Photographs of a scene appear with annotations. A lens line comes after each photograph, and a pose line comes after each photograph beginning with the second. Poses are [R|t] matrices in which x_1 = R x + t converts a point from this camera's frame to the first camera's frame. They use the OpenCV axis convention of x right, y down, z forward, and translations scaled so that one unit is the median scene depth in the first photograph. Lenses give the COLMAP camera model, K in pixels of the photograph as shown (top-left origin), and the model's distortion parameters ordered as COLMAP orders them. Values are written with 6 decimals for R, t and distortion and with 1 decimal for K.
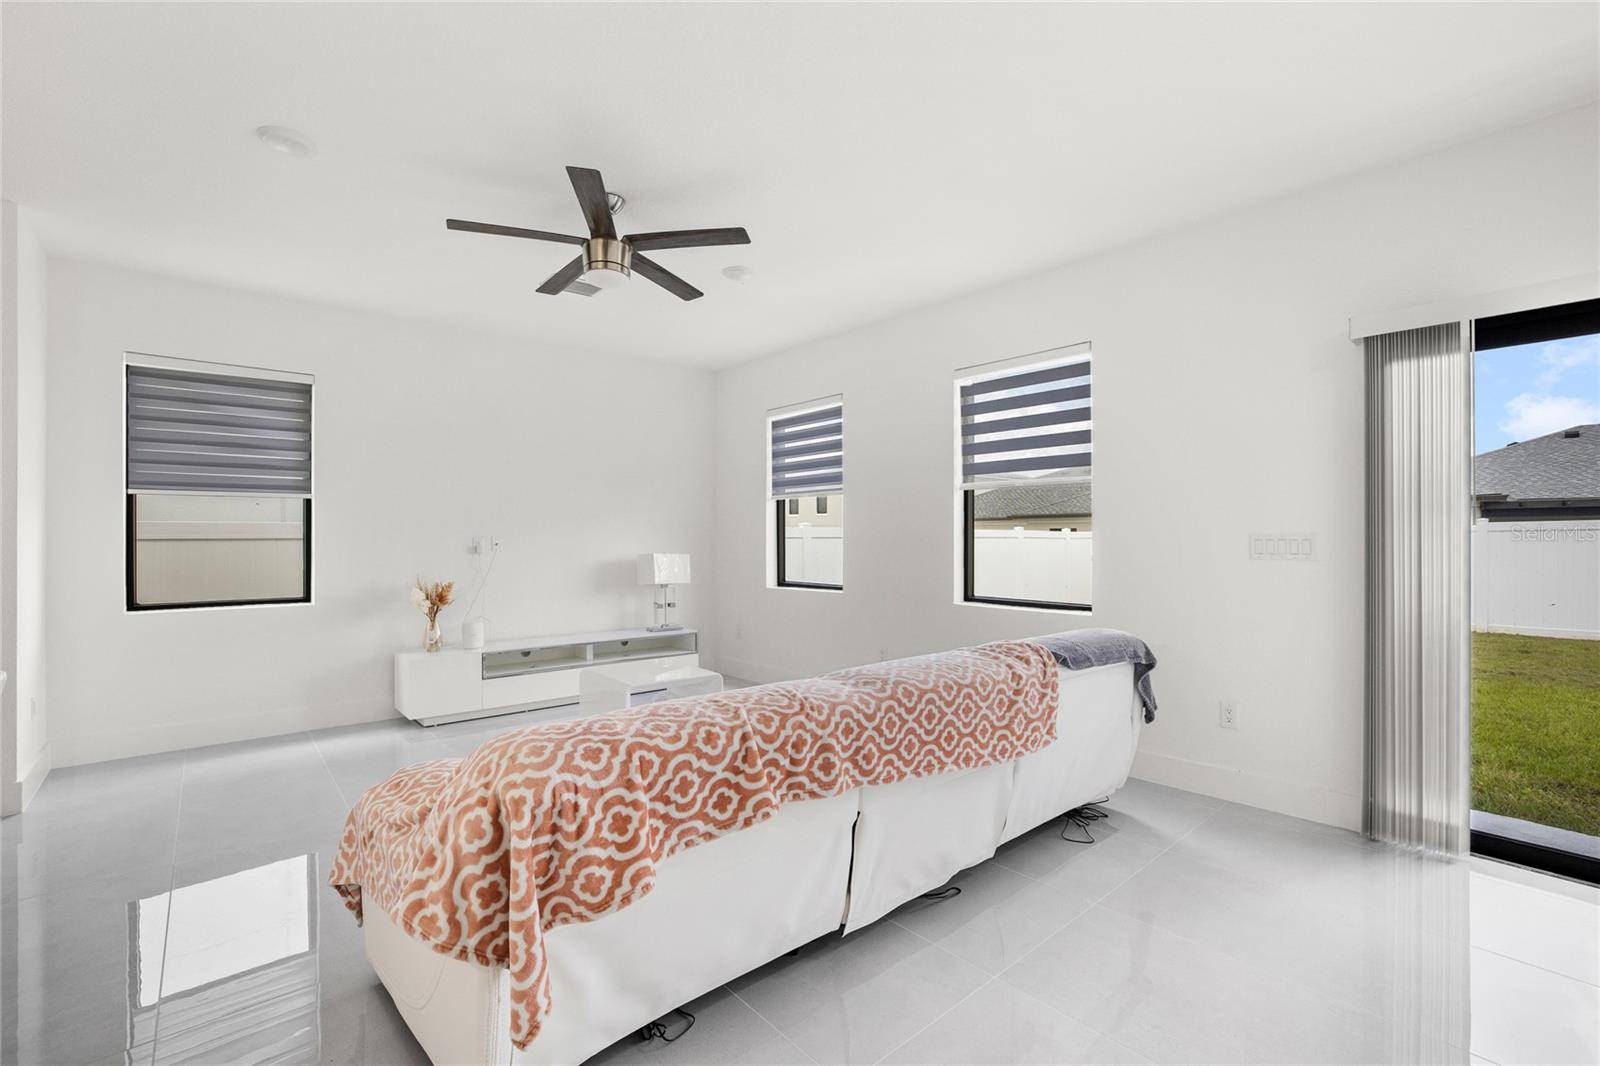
lens RADIAL K [[677.3, 0, 812.0], [0, 677.3, 535.6], [0, 0, 1]] dist [-0.027198, 0.008648]
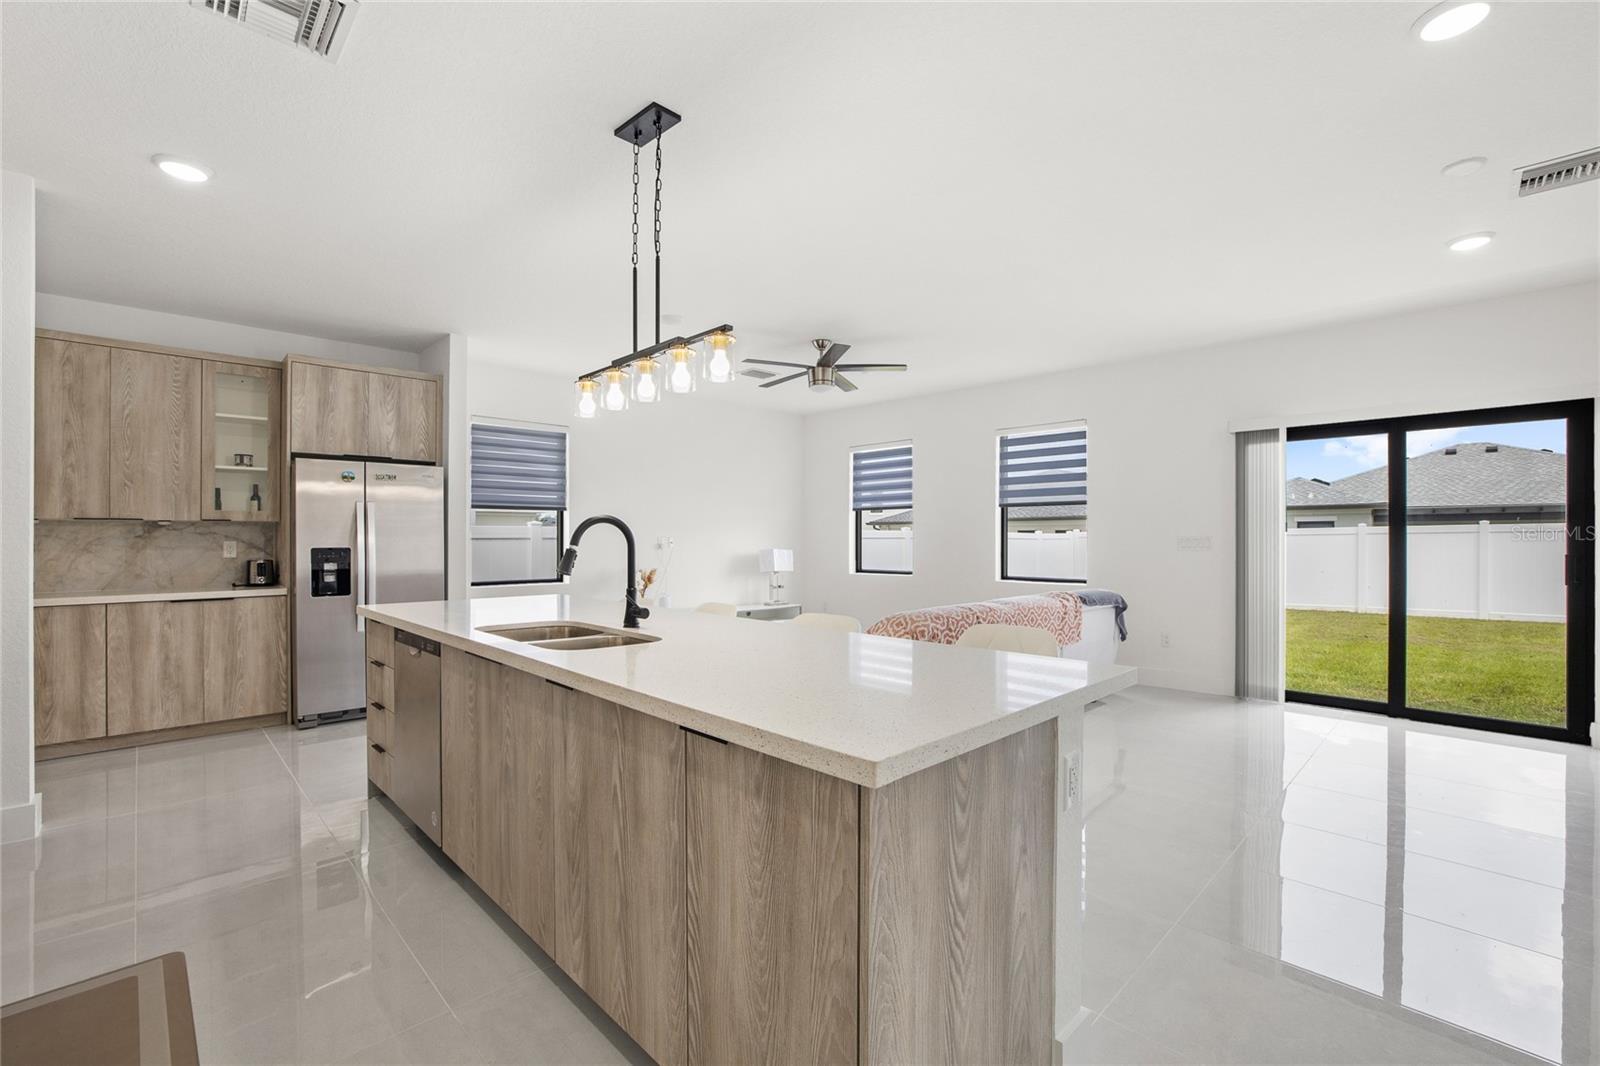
lens RADIAL K [[677.3, 0, 814.9], [0, 677.3, 533.6], [0, 0, 1]] dist [-0.027198, 0.008648]
pose [[0.997672, 0.001999, 0.068159, -0.439440], [-0.001770, 0.999993, -0.003420, -0.001801], [-0.068165, 0.003292, 0.997669, -0.733853]]
